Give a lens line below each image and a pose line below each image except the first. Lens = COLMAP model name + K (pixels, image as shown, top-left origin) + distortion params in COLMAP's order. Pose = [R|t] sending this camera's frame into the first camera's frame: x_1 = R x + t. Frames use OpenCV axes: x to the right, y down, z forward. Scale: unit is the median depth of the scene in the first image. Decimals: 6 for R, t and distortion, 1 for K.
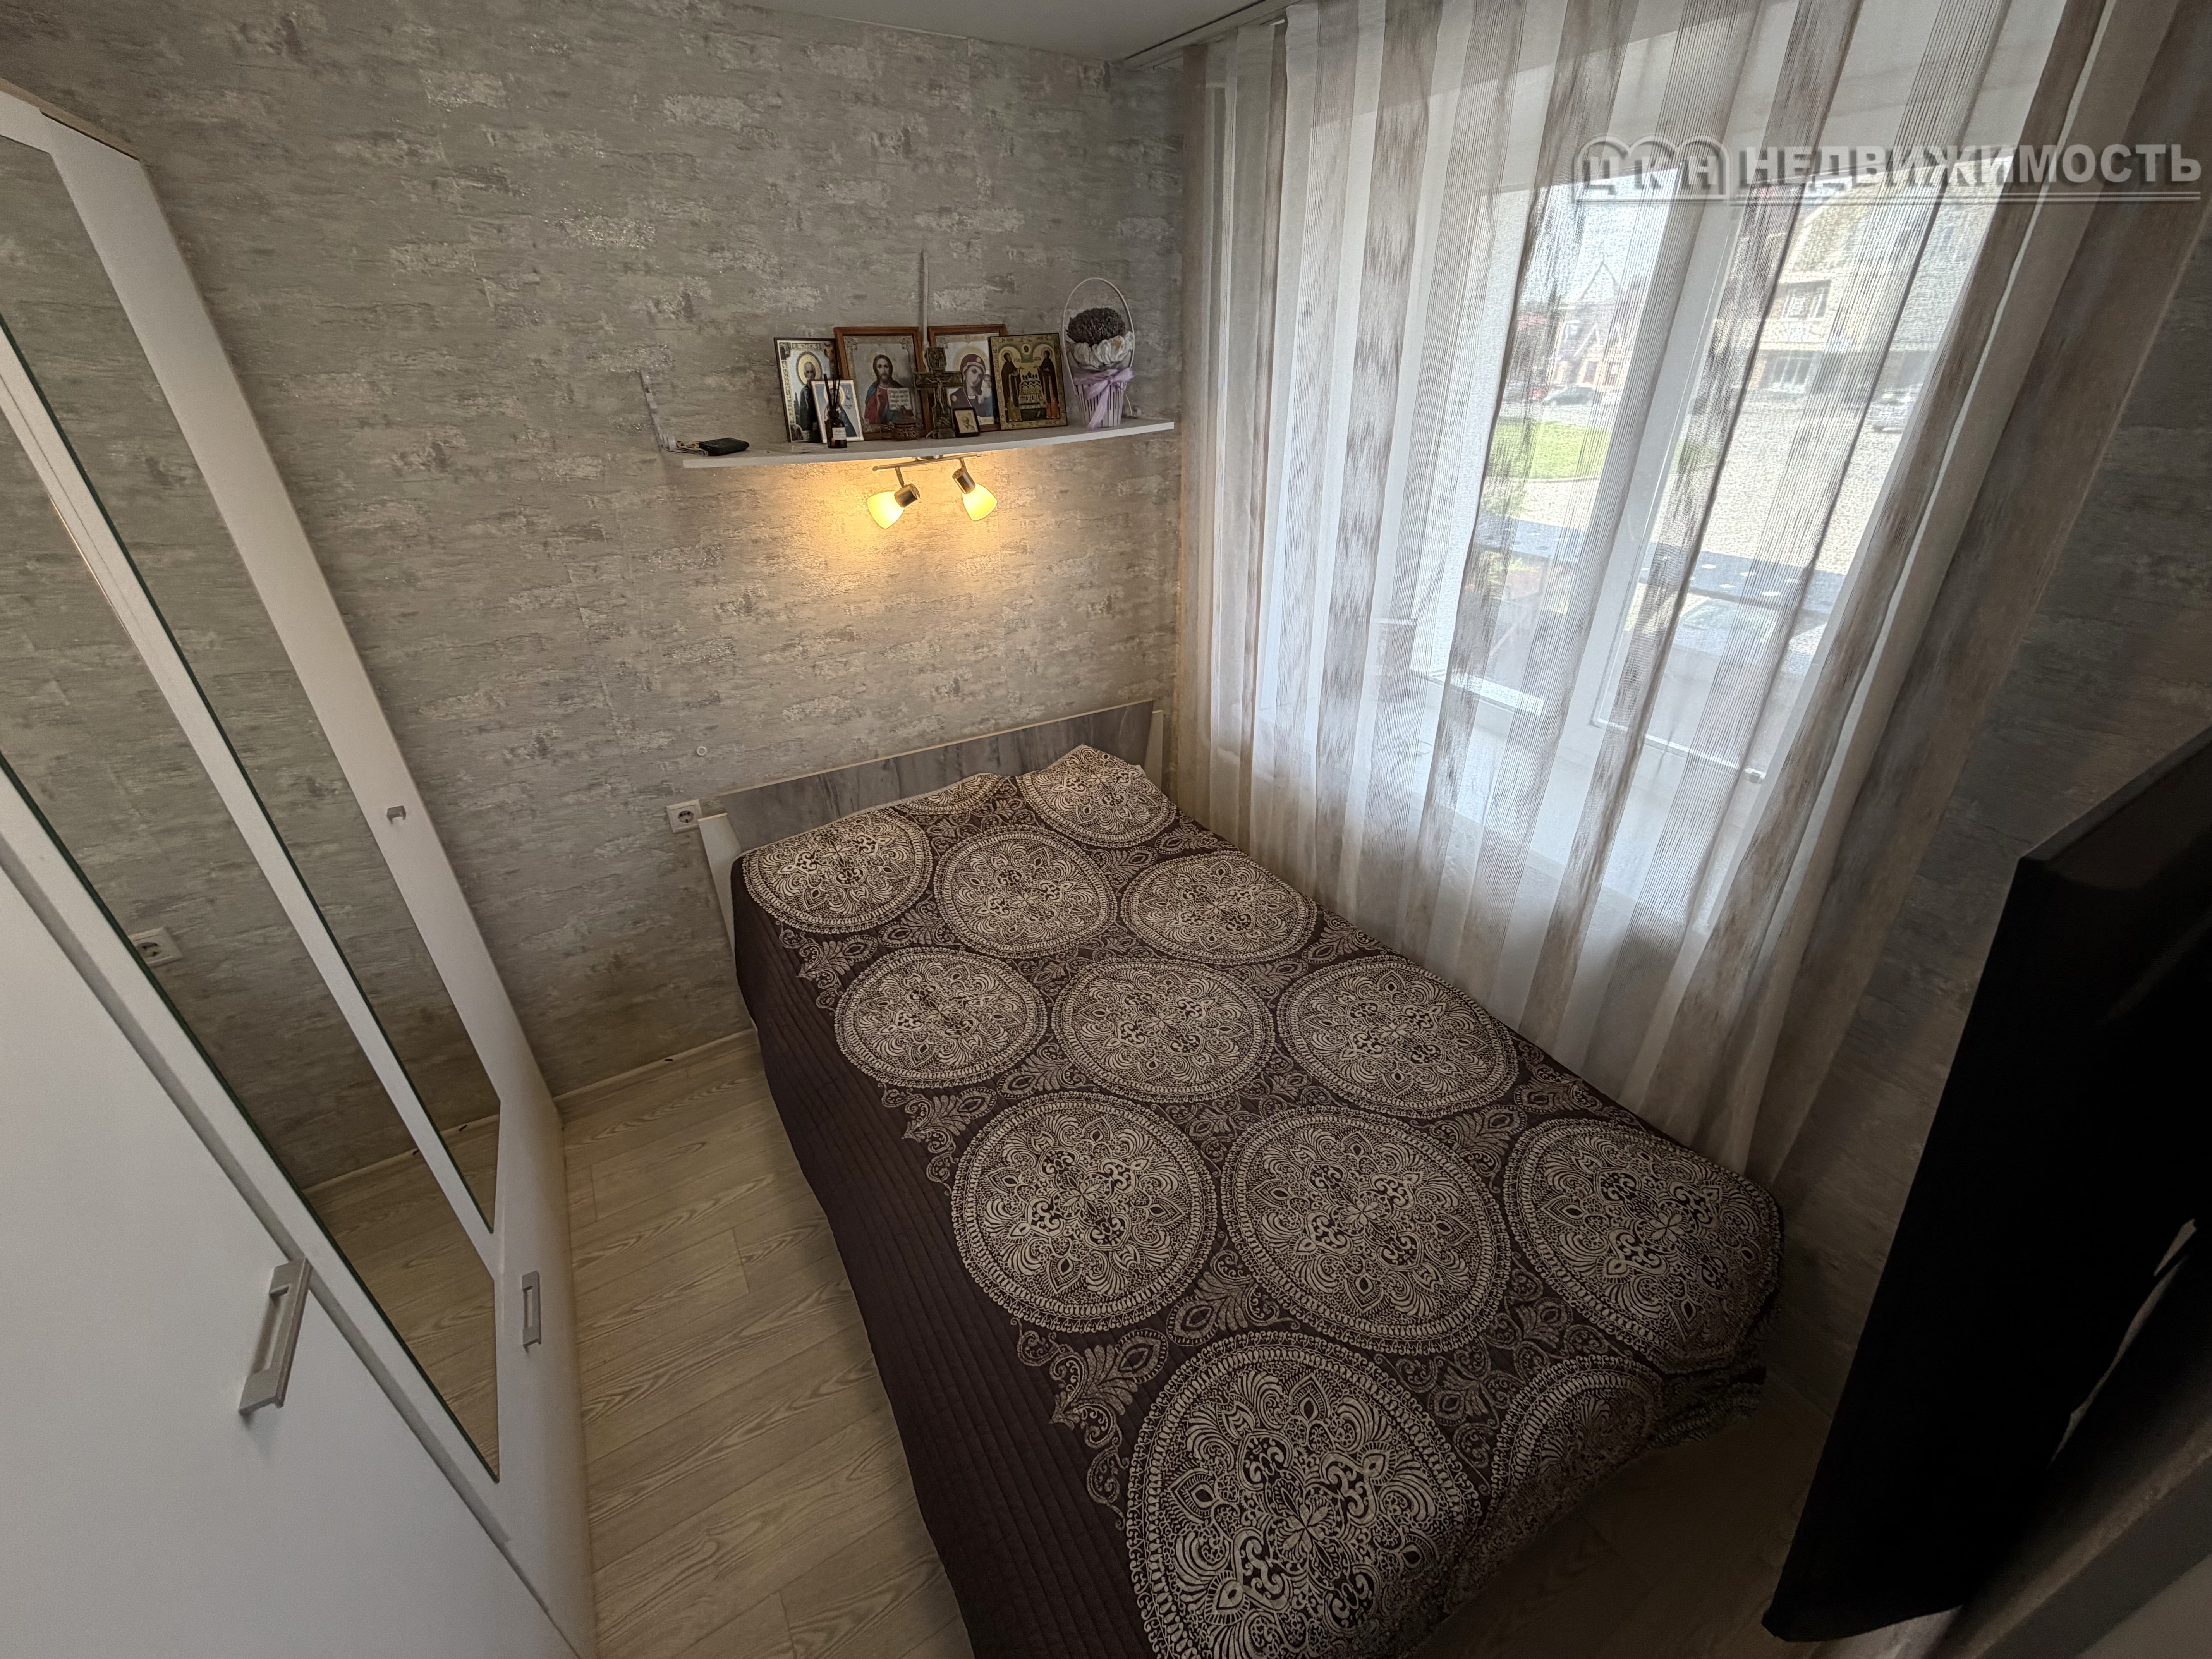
lens RADIAL K [[880.2, 0, 1102.1], [0, 880.2, 822.7], [0, 0, 1]] dist [-0.000830, 0.000361]
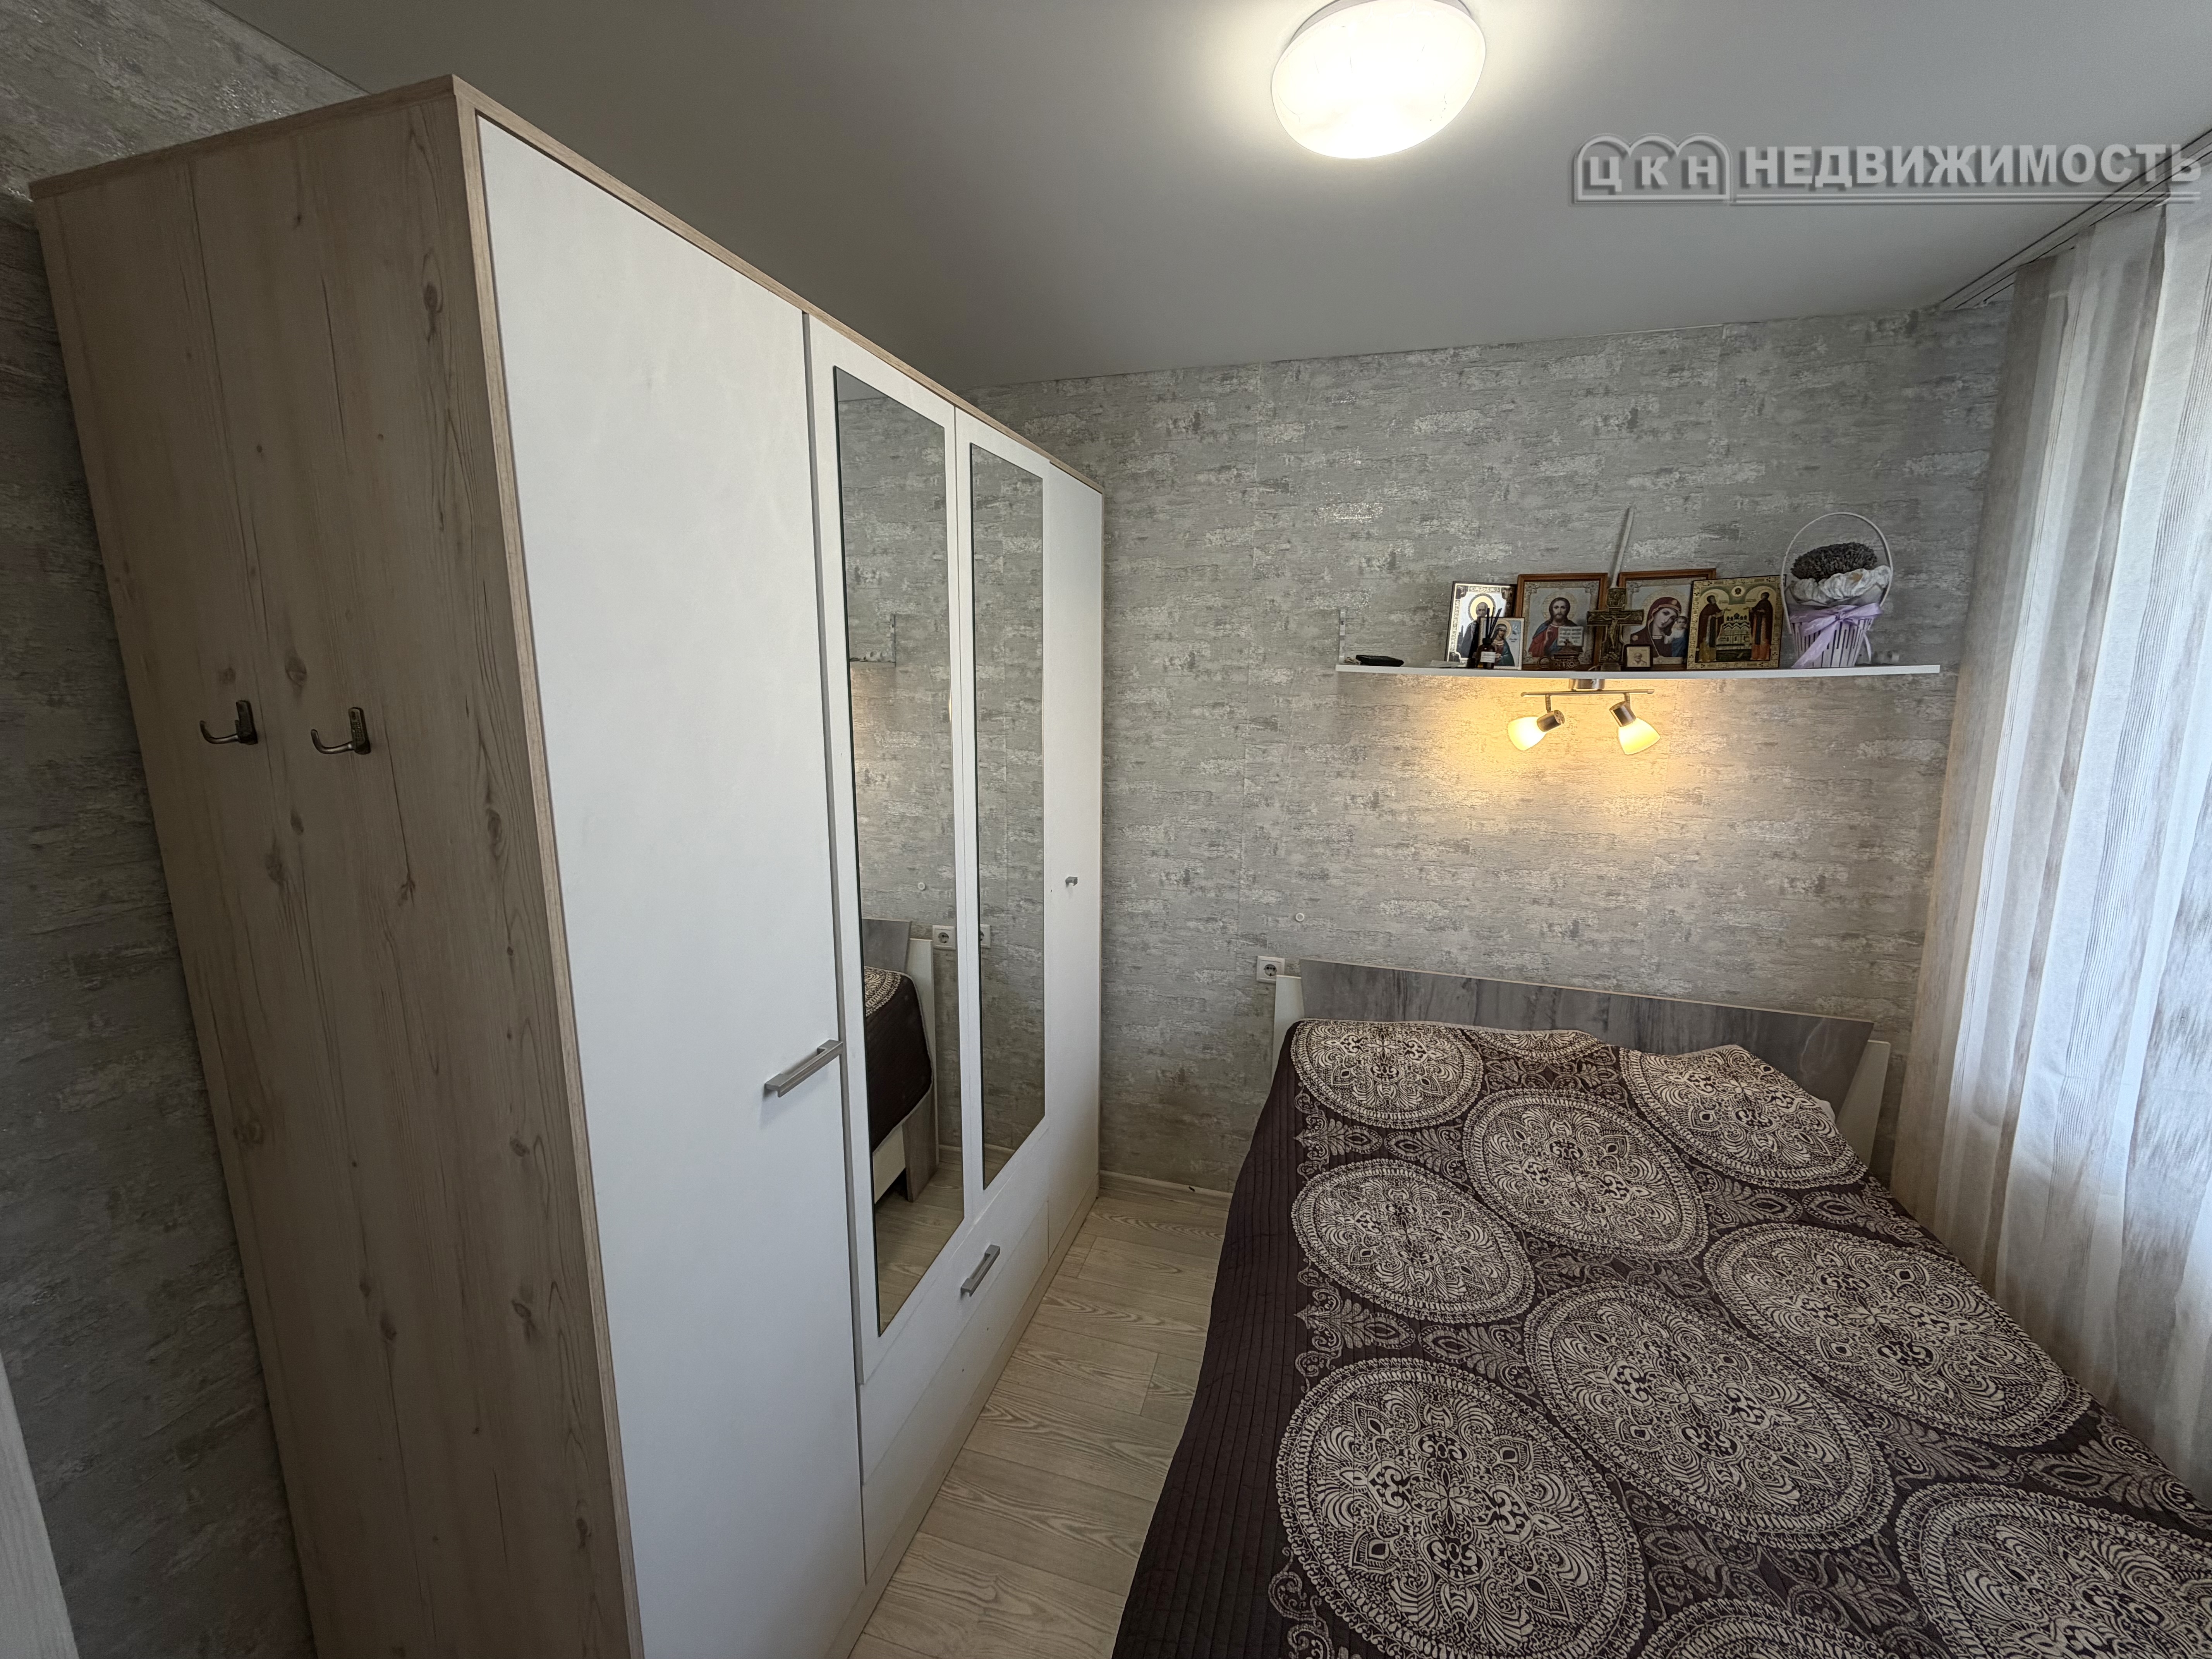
lens RADIAL K [[880.2, 0, 1093.3], [0, 880.2, 815.3], [0, 0, 1]] dist [-0.000830, 0.000361]
pose [[0.666929, 0.143994, -0.731076, 0.180639], [-0.372558, 0.914144, -0.159818, 0.081799], [0.645295, 0.378955, 0.663315, 0.039493]]
